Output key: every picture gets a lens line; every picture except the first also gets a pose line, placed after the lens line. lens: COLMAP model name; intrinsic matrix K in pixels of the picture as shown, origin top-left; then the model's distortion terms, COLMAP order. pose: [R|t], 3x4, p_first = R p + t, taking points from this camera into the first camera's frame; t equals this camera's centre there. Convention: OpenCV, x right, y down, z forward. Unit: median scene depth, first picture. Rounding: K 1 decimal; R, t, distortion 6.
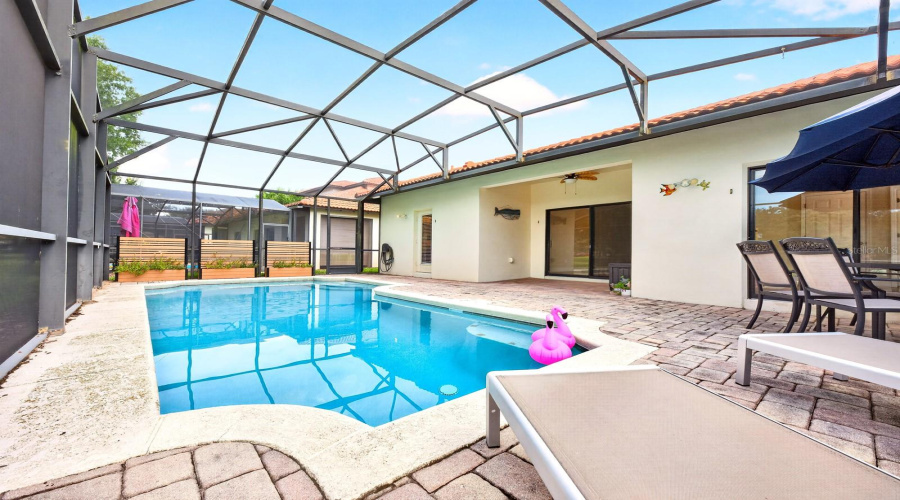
lens RADIAL K [[354.7, 0, 446.3], [0, 354.7, 248.7], [0, 0, 1]] dist [0.002978, -0.000069]
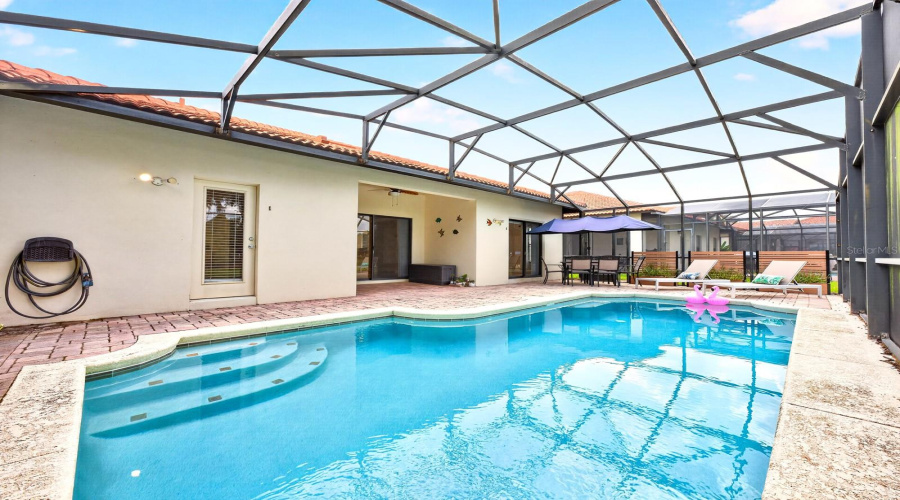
lens RADIAL K [[354.7, 0, 446.6], [0, 354.7, 251.5], [0, 0, 1]] dist [0.002978, -0.000069]
pose [[-0.042271, 0.007246, 0.999080, -0.931026], [-0.009134, 0.999929, -0.007639, -0.006007], [-0.999064, -0.009449, -0.042201, 1.069660]]
